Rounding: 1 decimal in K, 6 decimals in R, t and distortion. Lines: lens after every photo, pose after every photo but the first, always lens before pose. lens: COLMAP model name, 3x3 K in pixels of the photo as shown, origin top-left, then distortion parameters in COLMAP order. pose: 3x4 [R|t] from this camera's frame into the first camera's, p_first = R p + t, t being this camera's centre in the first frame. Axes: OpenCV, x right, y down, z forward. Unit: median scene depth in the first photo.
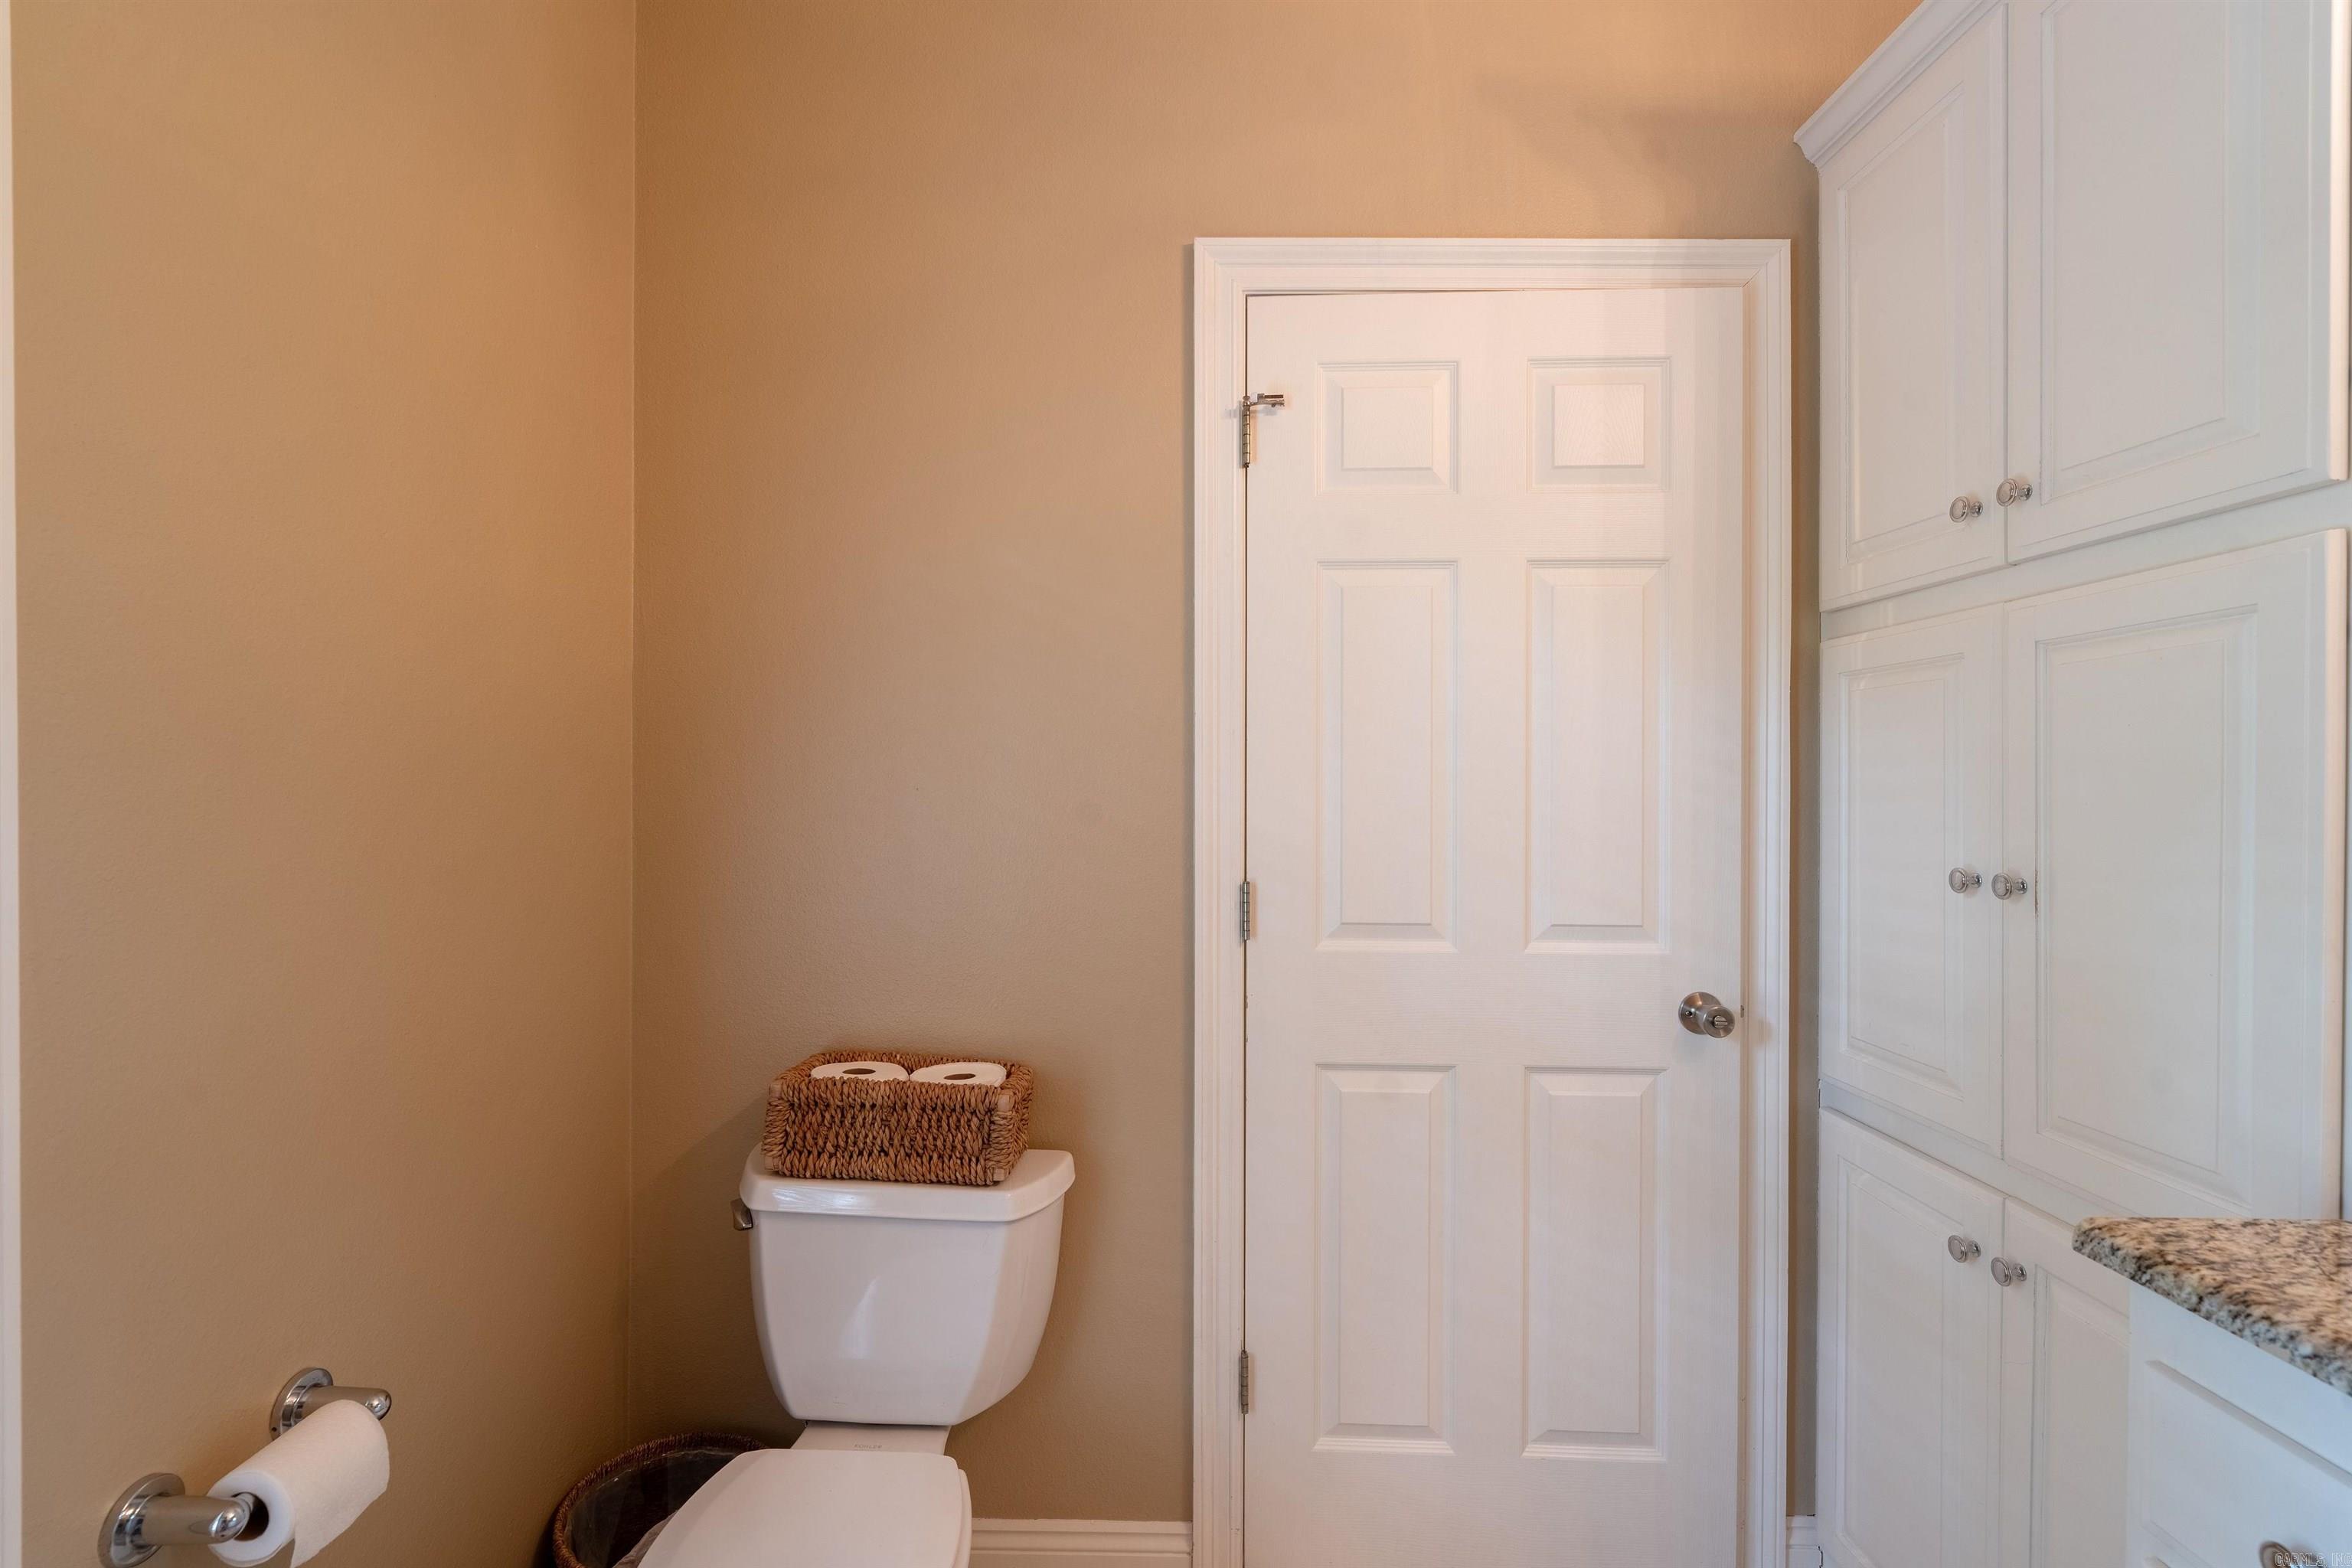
lens RADIAL K [[1054.9, 0, 1183.0], [0, 1054.9, 780.9], [0, 0, 1]] dist [-0.003059, 0.002239]
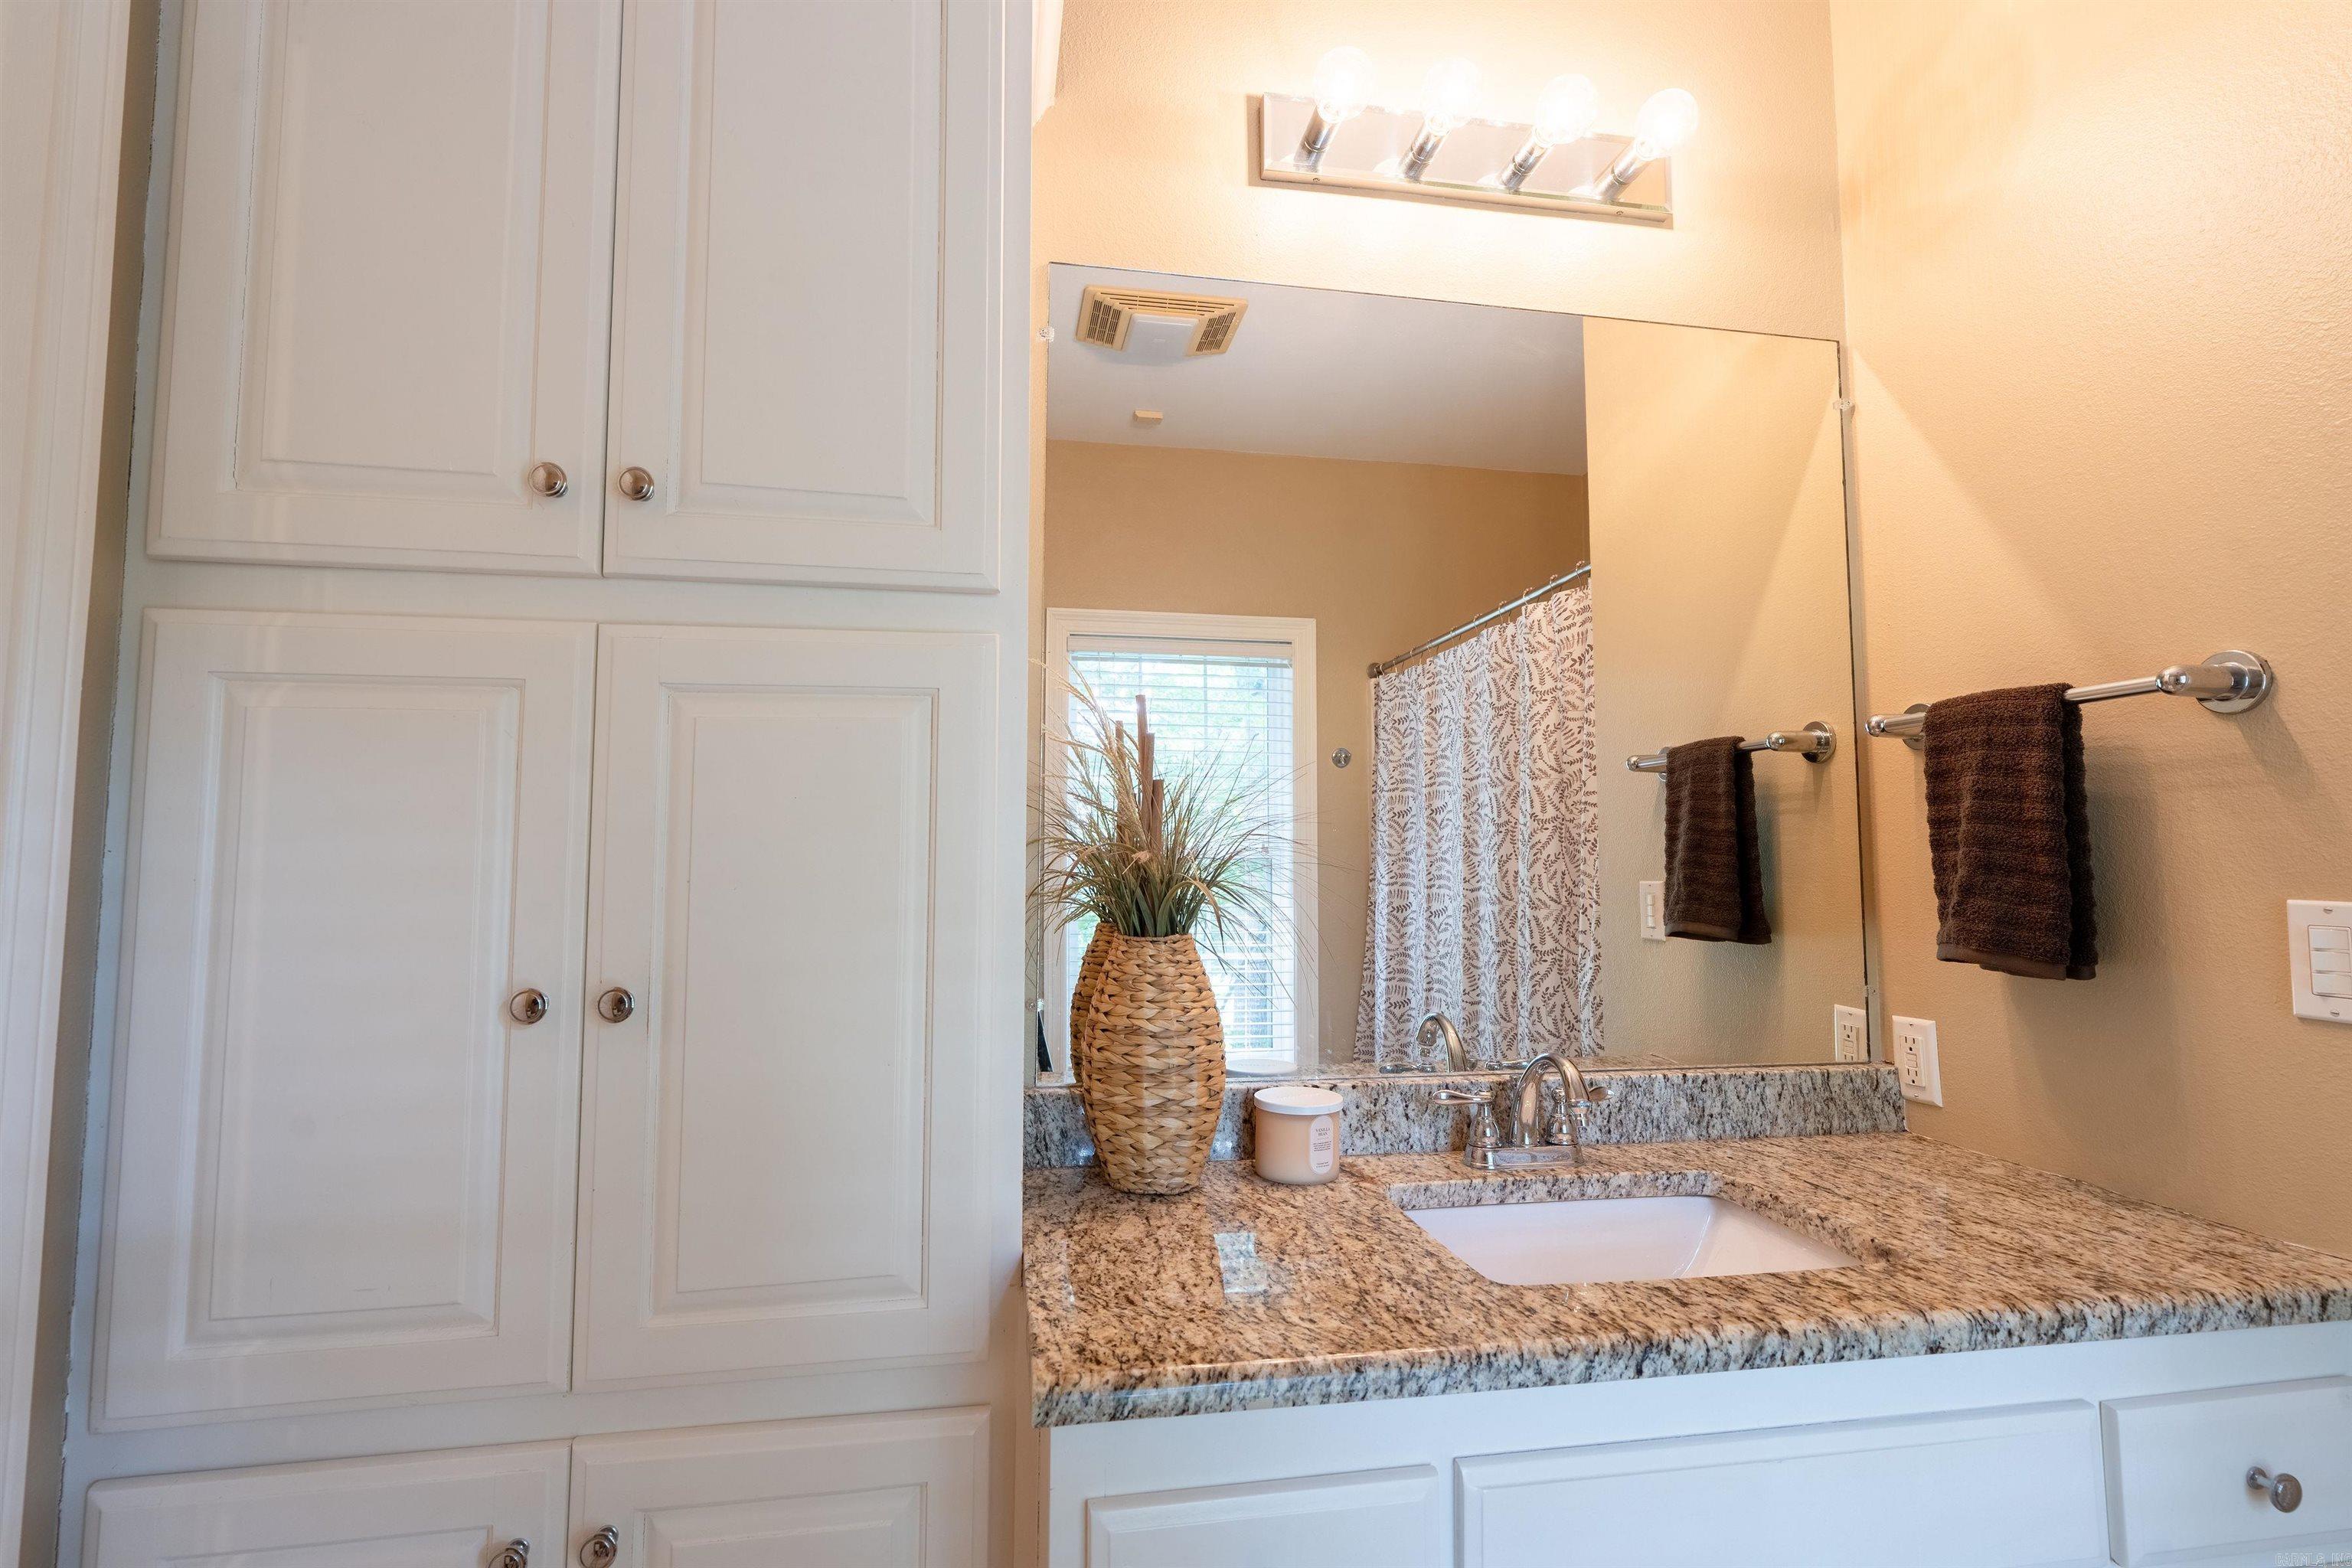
lens RADIAL K [[1054.9, 0, 1151.4], [0, 1054.9, 786.2], [0, 0, 1]] dist [-0.003059, 0.002239]
pose [[-0.157822, 0.059304, 0.985685, -0.017428], [-0.002488, 0.998168, -0.060454, -0.009406], [-0.987464, -0.011994, -0.157385, 0.728737]]
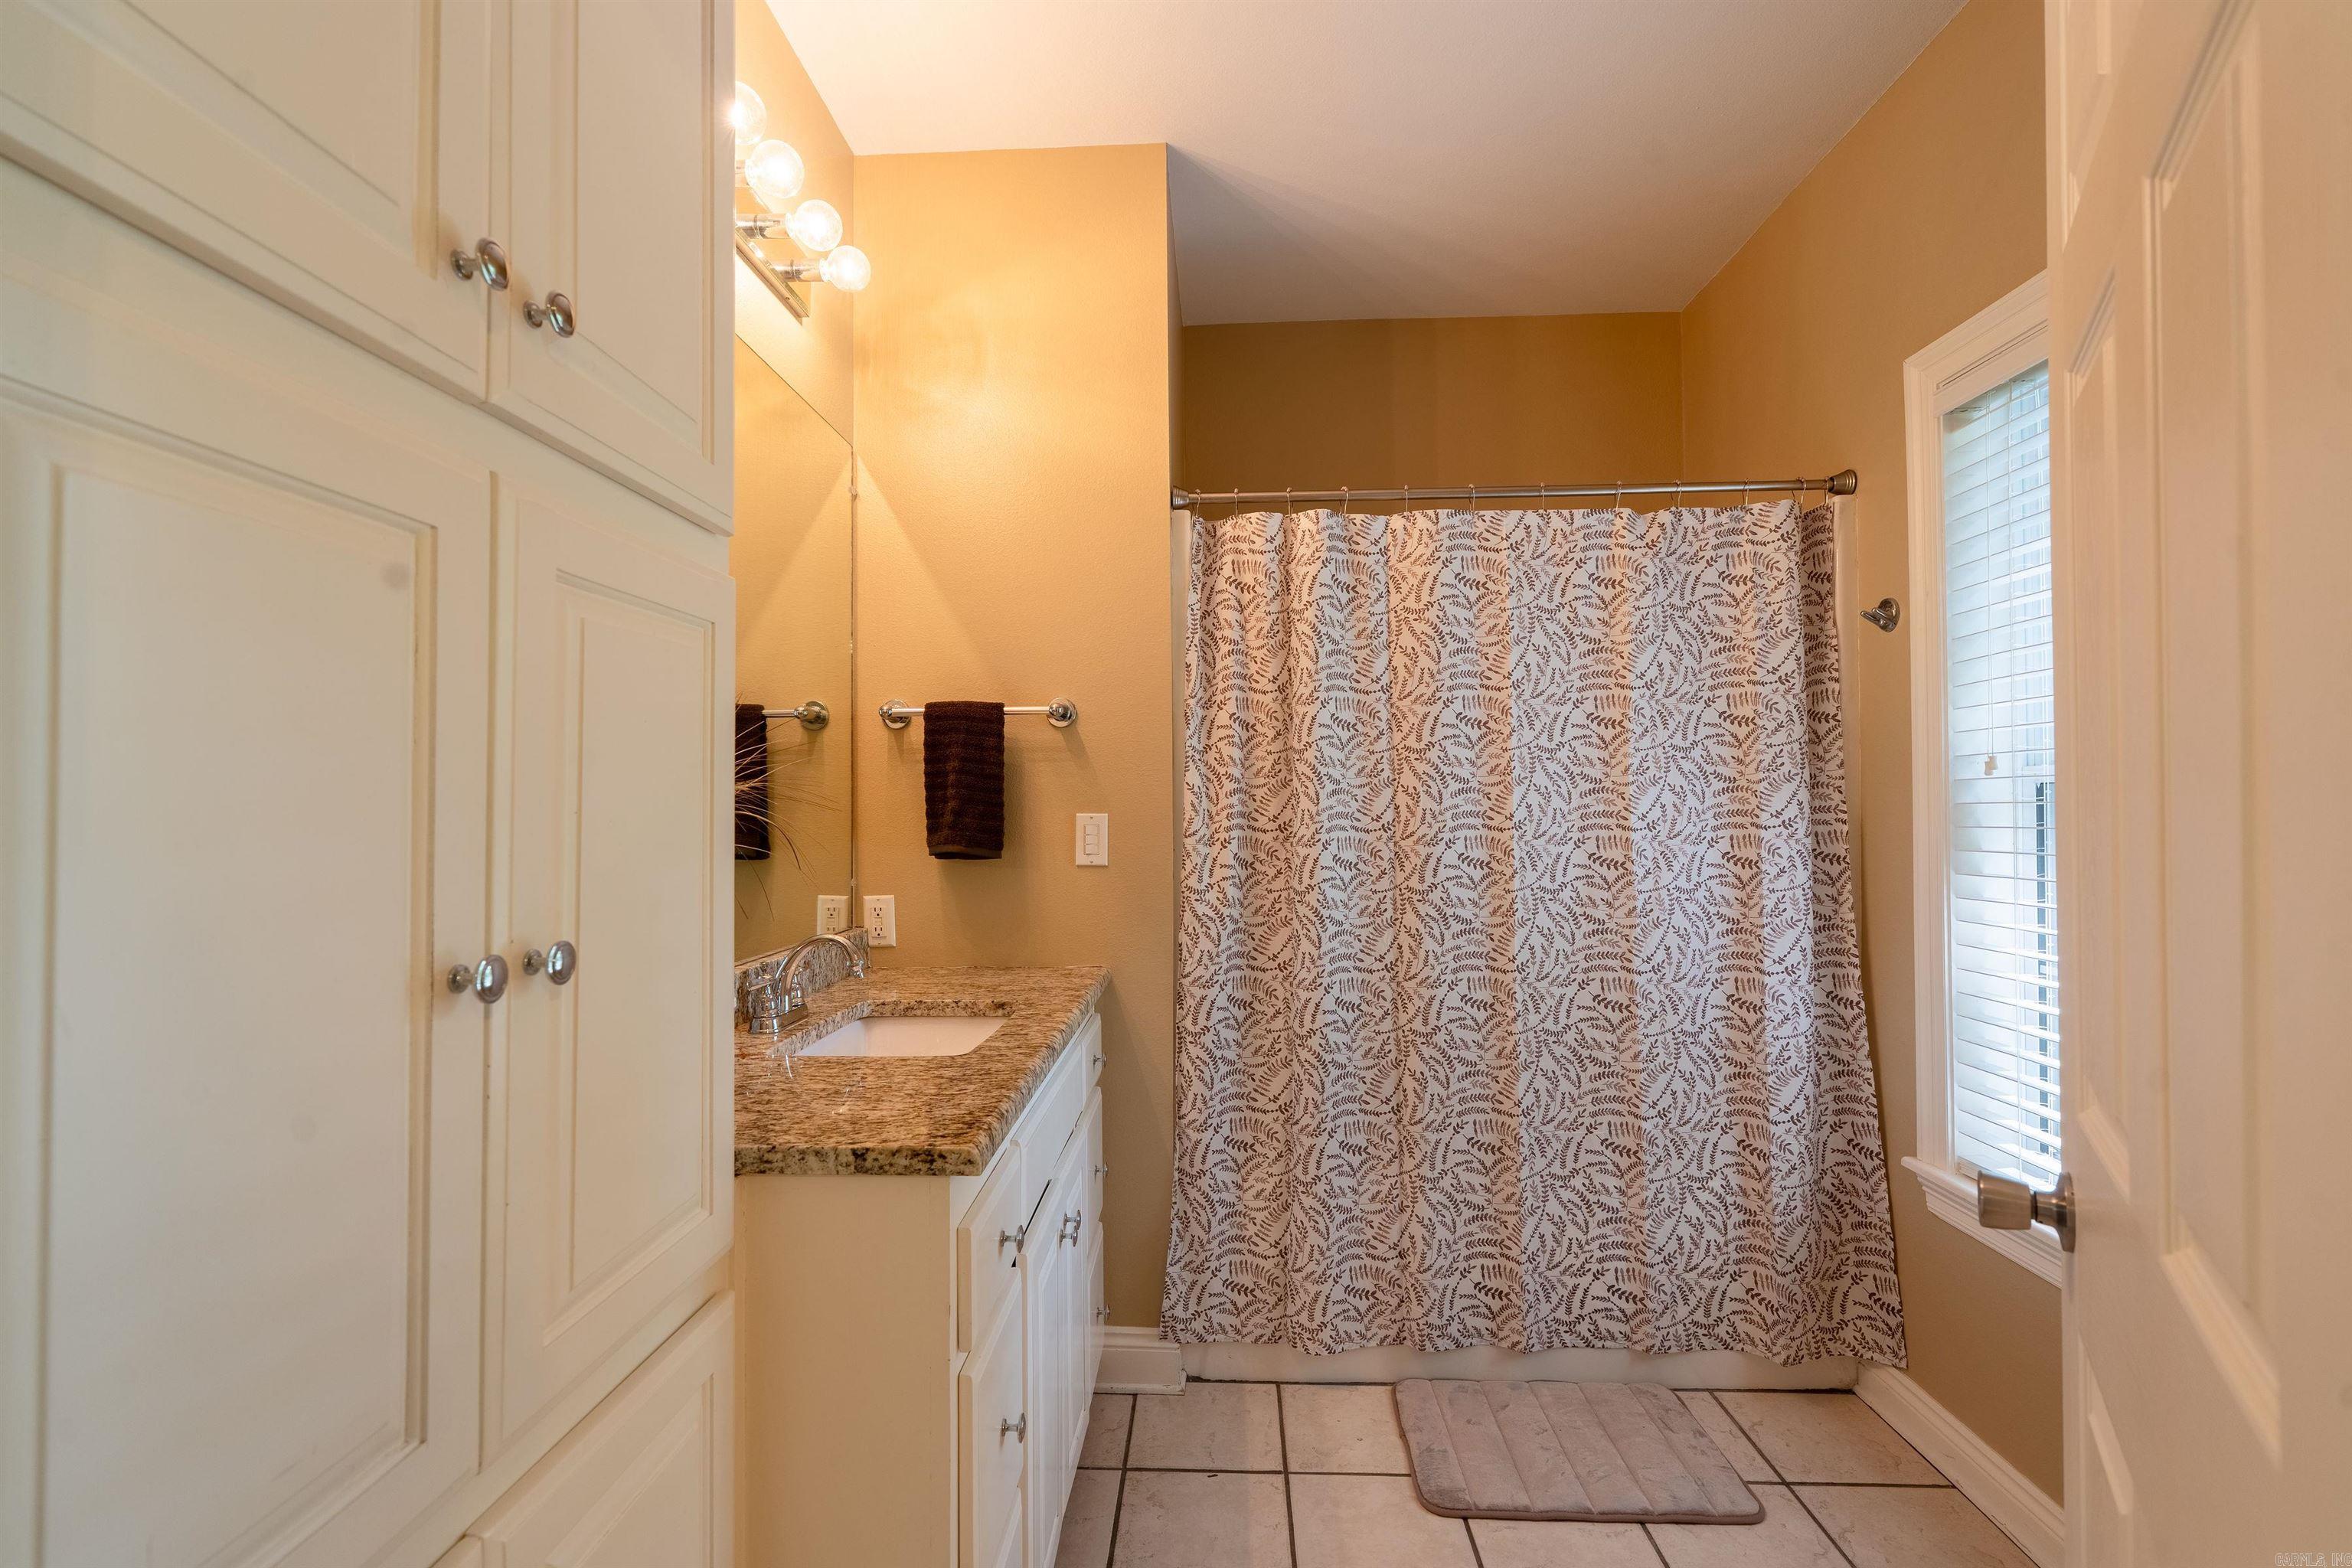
lens RADIAL K [[1054.9, 0, 1170.7], [0, 1054.9, 784.5], [0, 0, 1]] dist [-0.003059, 0.002239]
pose [[-0.997809, -0.002625, 0.066108, 0.377461], [-0.003705, 0.999862, -0.016214, 0.006014], [-0.066056, -0.016423, -0.997681, 1.543142]]
